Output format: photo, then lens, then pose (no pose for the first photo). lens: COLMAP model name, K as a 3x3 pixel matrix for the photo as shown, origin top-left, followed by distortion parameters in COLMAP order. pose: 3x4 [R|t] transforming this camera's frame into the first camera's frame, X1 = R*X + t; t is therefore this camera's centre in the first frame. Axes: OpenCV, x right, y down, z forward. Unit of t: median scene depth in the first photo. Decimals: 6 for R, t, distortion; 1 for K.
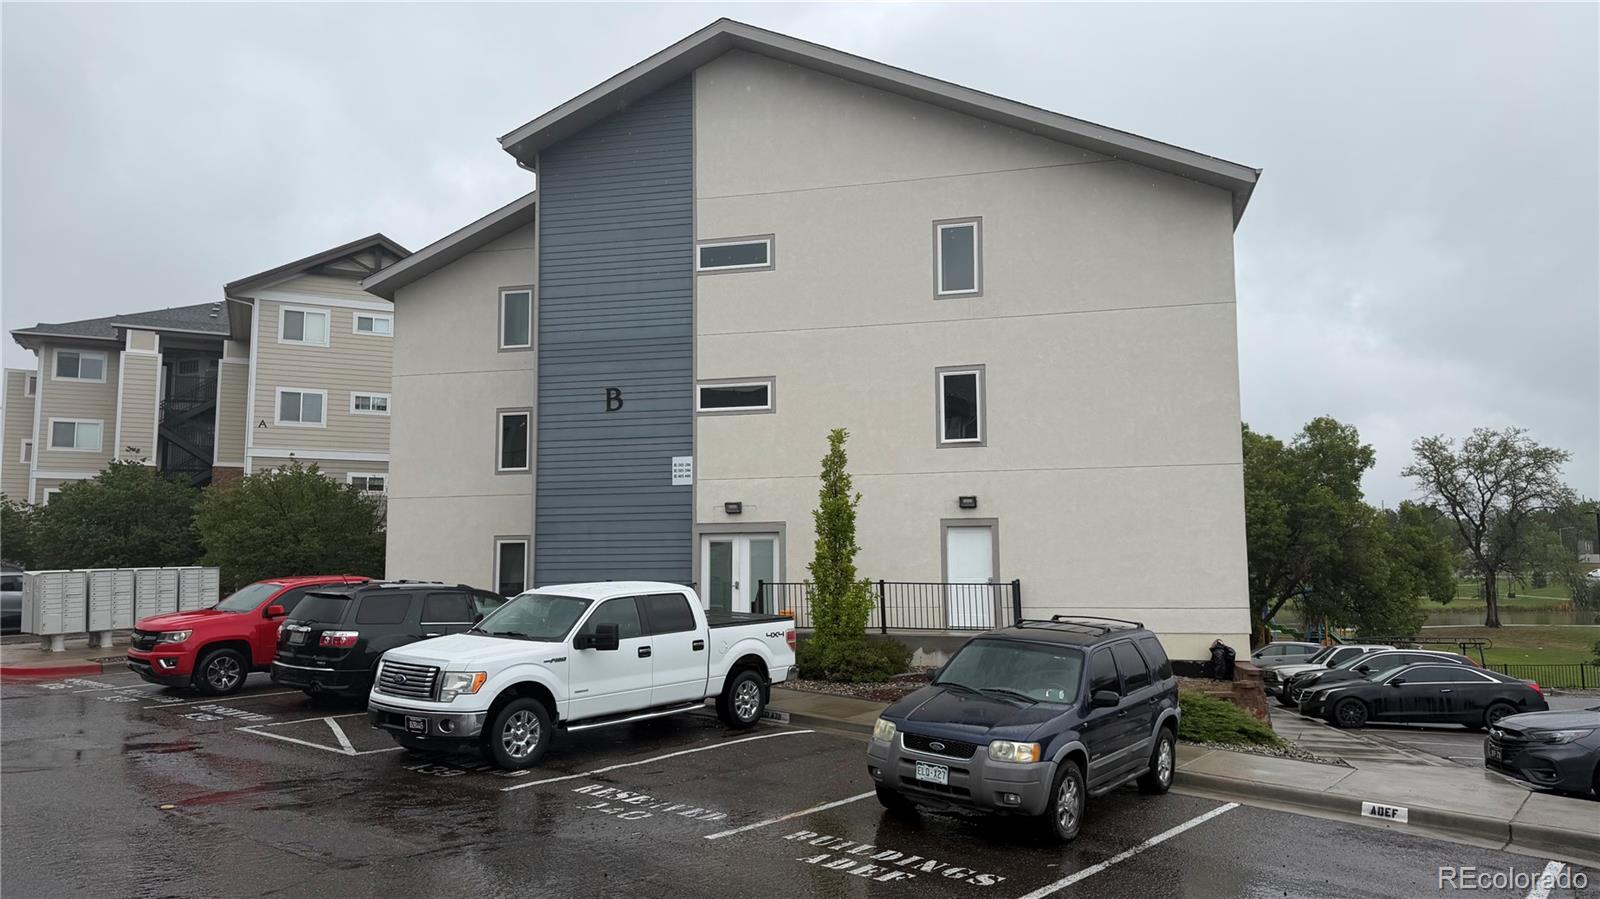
lens RADIAL K [[1146.3, 0, 800.0], [0, 1146.3, 457.5], [0, 0, 1]] dist [0.017310, -0.000737]
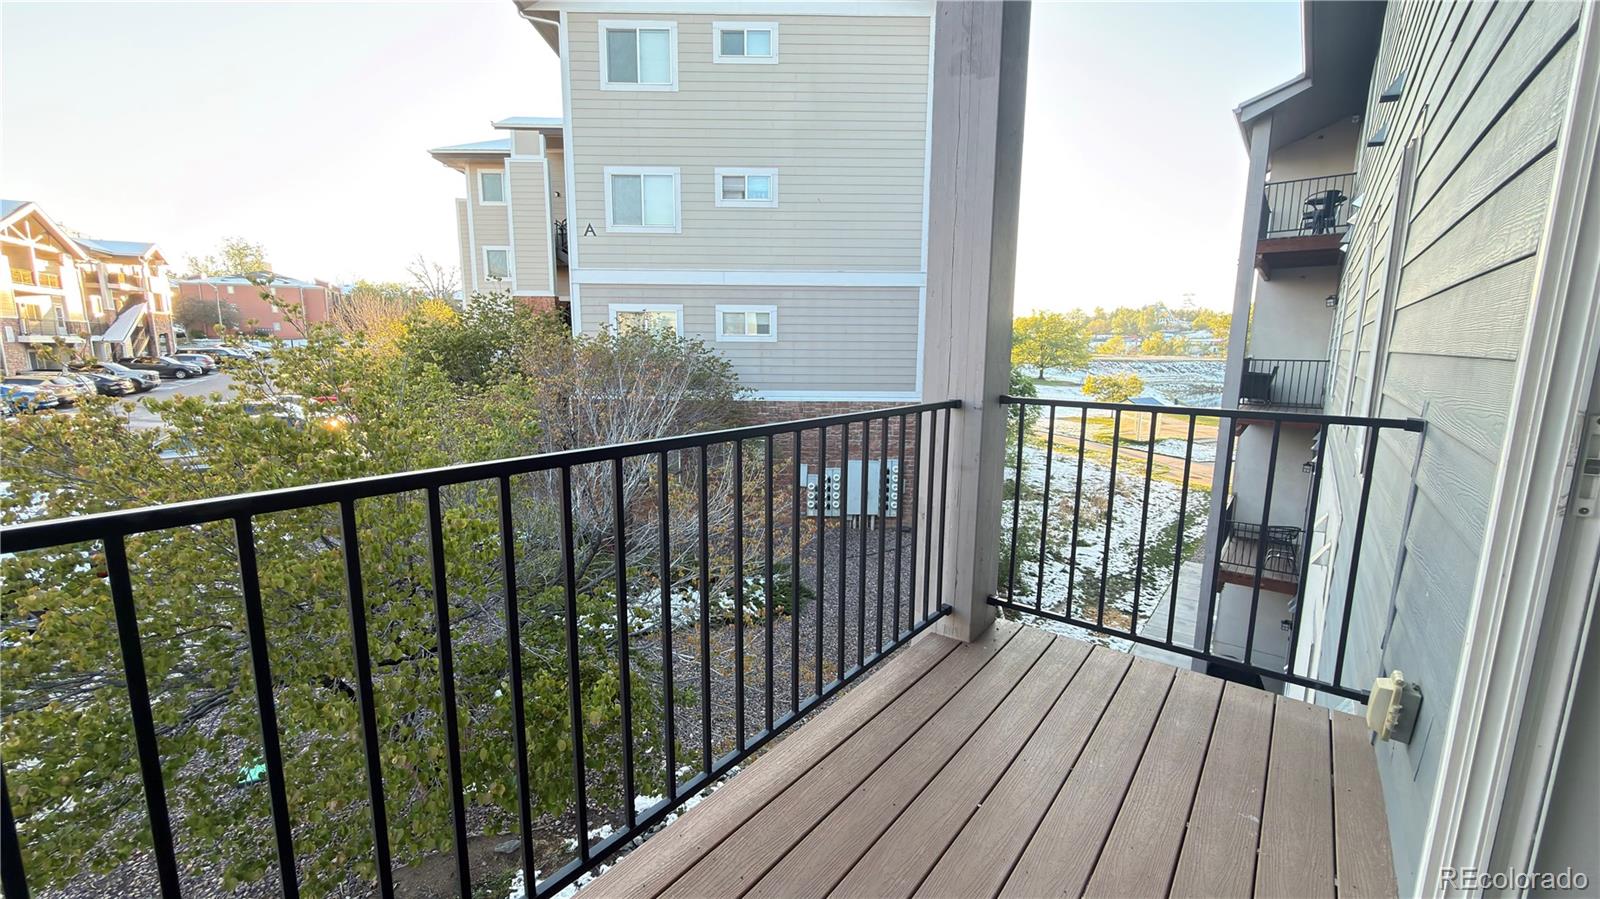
lens RADIAL K [[640.0, 0, 796.9], [0, 640.0, 446.3], [0, 0, 1]] dist [0.002301, 0.000033]
pose [[0.904254, 0.080201, -0.419394, -0.204063], [0.031643, 0.966915, 0.253129, 0.000200], [0.425820, -0.242164, 0.871799, 0.707184]]
